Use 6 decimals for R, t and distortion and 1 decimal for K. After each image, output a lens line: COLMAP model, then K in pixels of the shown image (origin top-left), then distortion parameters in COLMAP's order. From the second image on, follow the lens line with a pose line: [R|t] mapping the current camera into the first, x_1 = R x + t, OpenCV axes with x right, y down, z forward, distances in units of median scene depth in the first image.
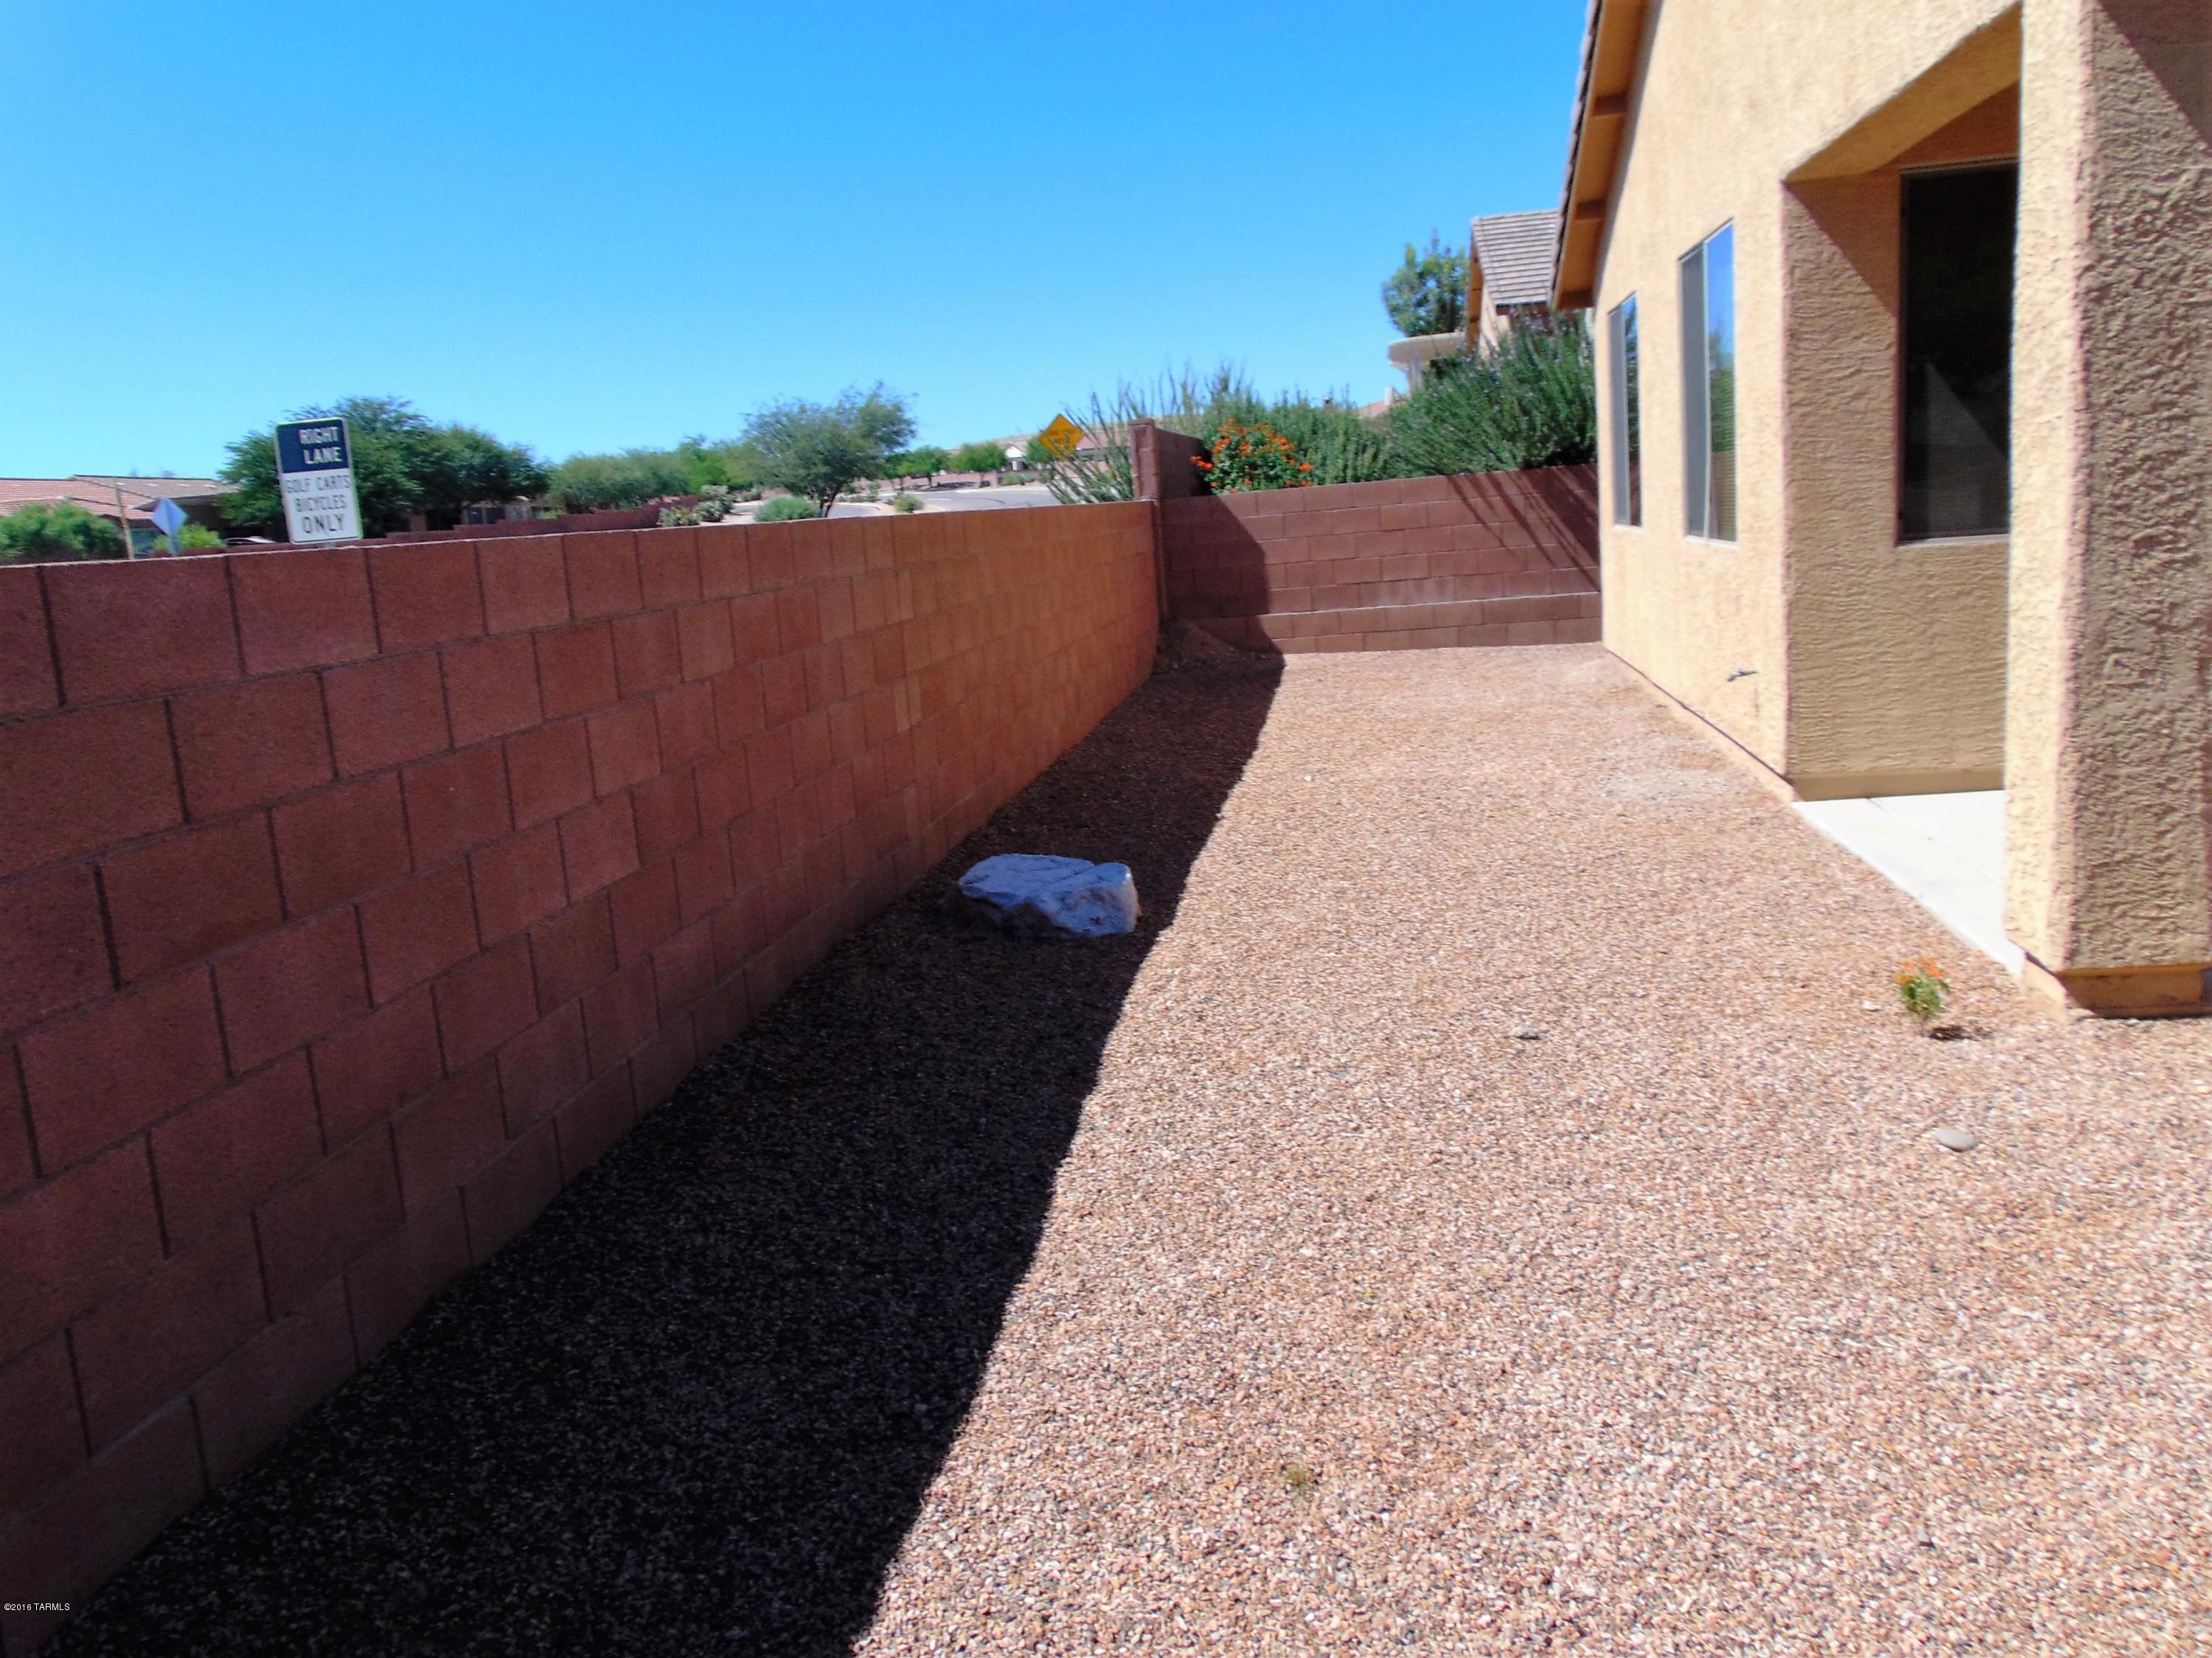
lens RADIAL K [[1738.7, 0, 1098.2], [0, 1738.7, 828.1], [0, 0, 1]] dist [-0.045739, 0.080119]
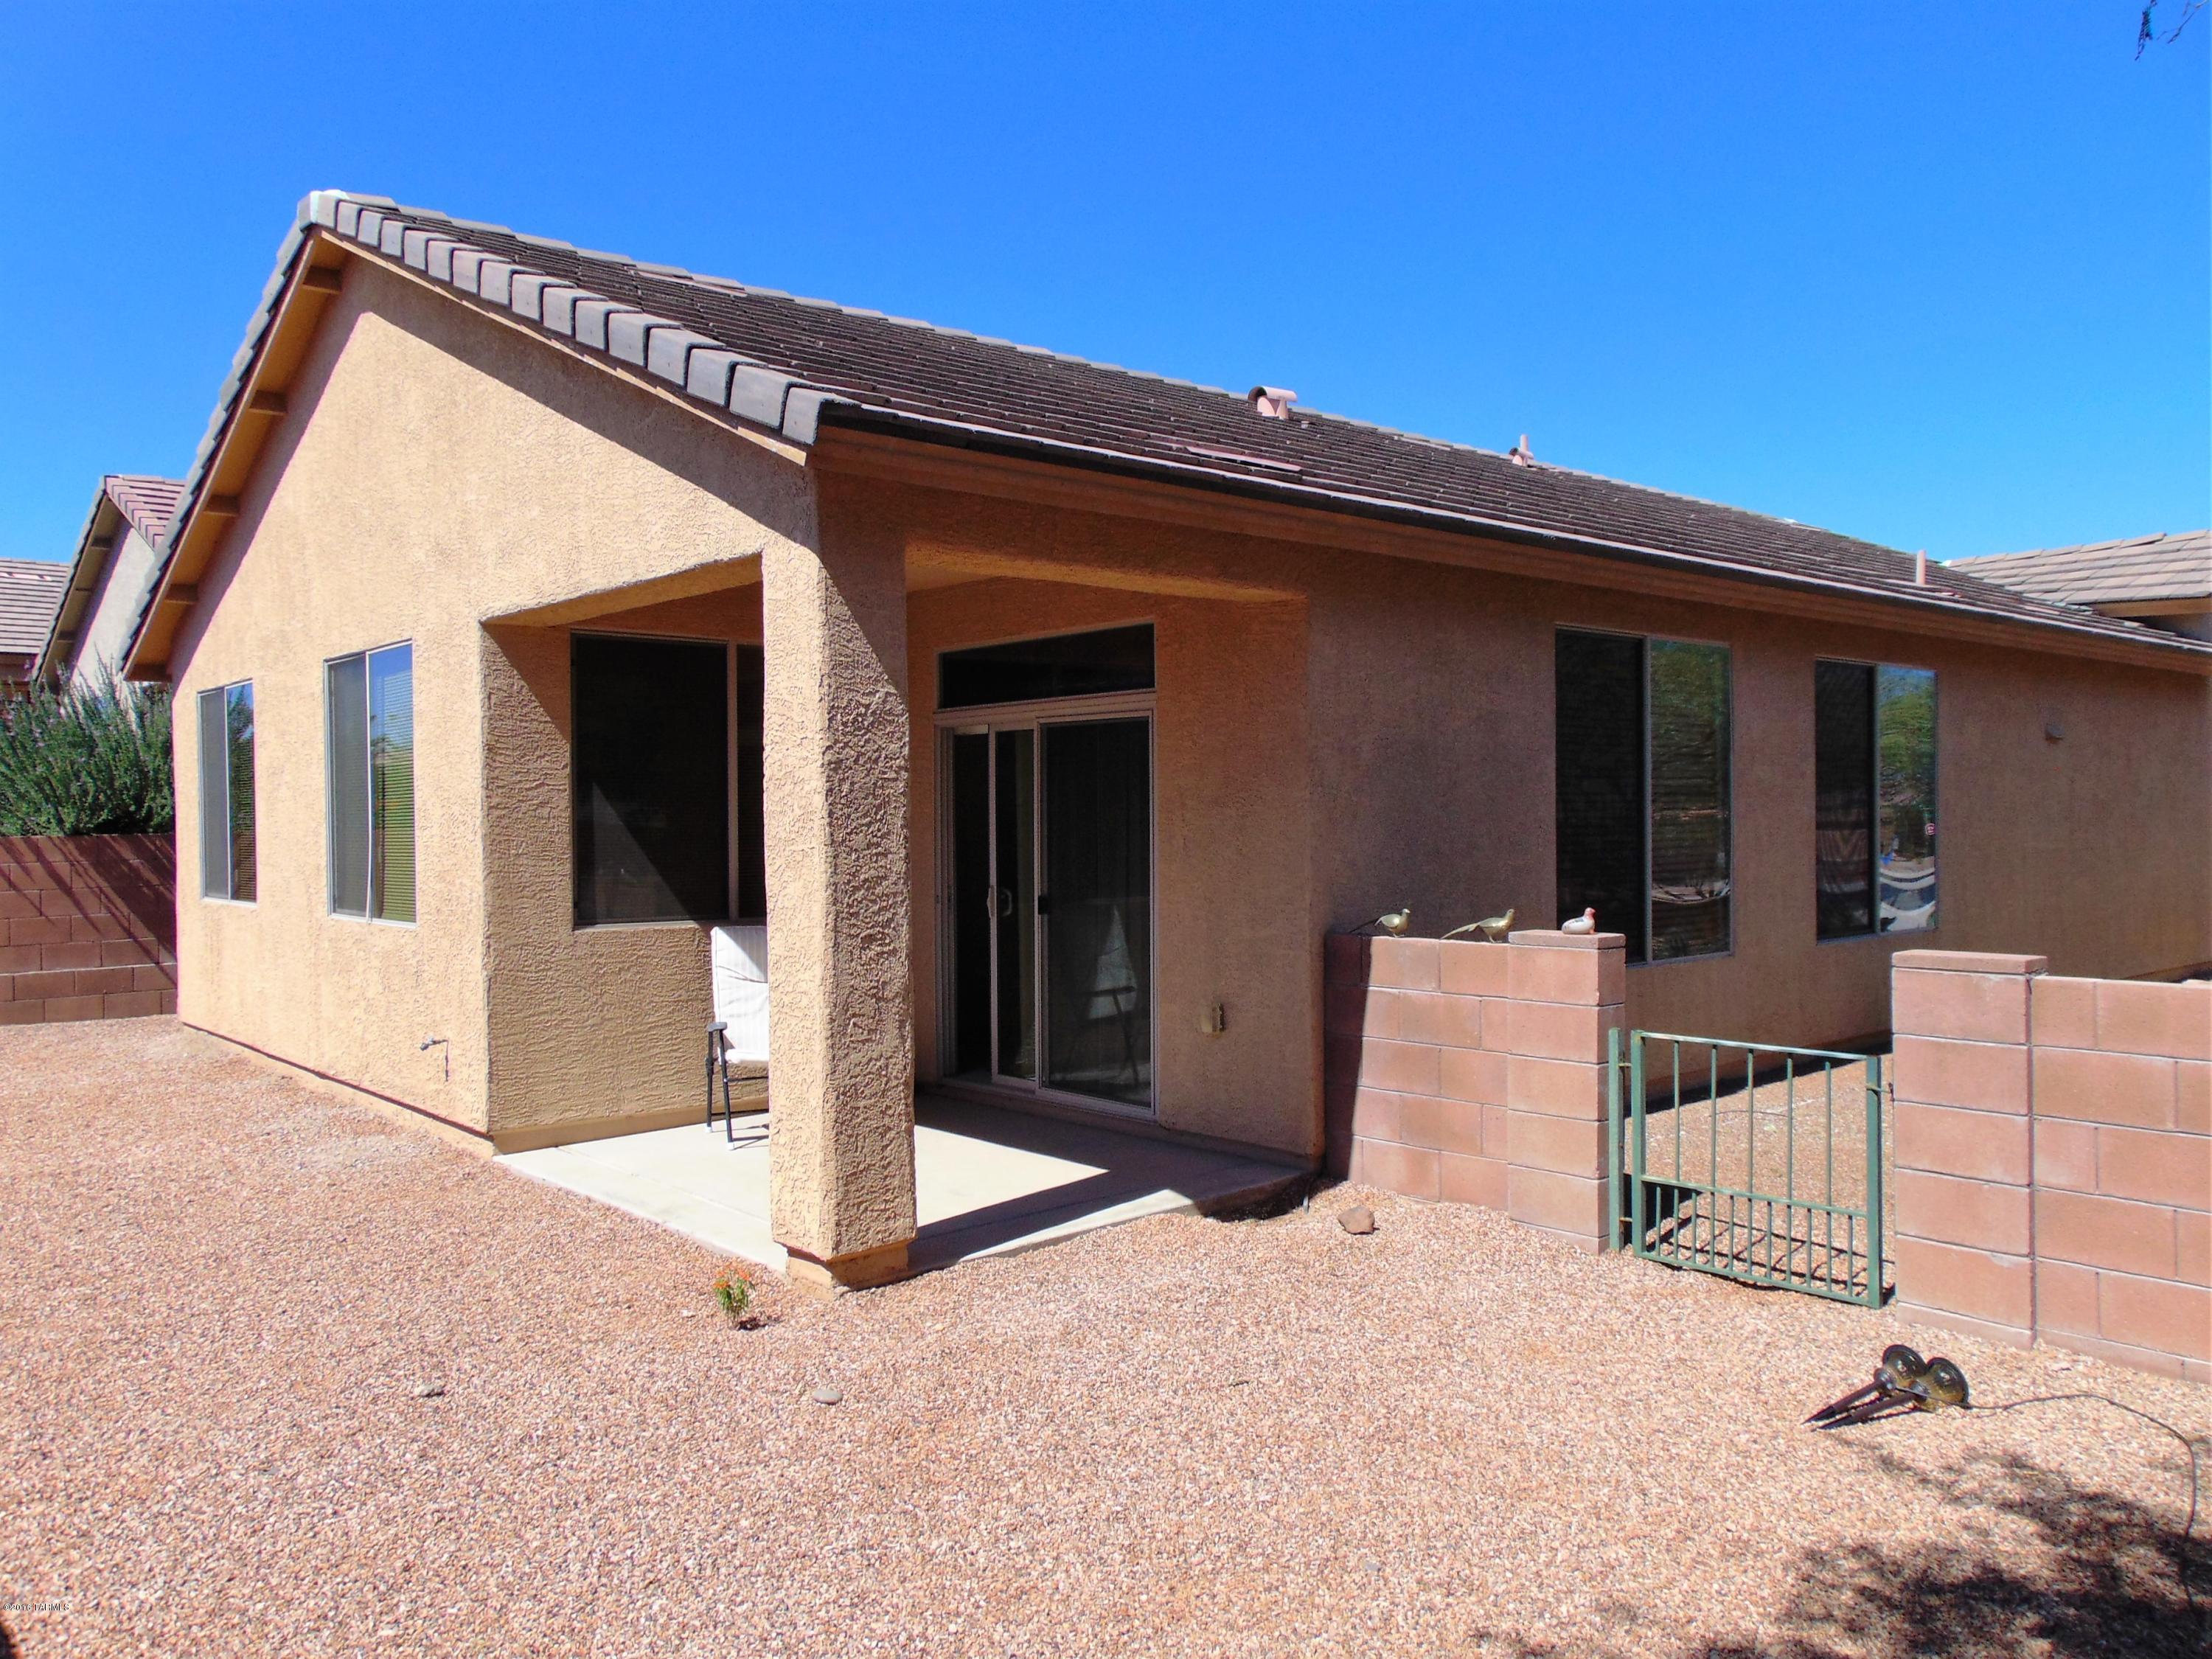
lens RADIAL K [[1738.8, 0, 1098.2], [0, 1738.8, 828.6], [0, 0, 1]] dist [-0.045739, 0.080119]
pose [[0.609876, 0.060278, 0.790202, -0.383549], [0.104296, 0.982326, -0.155428, -0.013108], [-0.785604, 0.177206, 0.592810, -0.004089]]
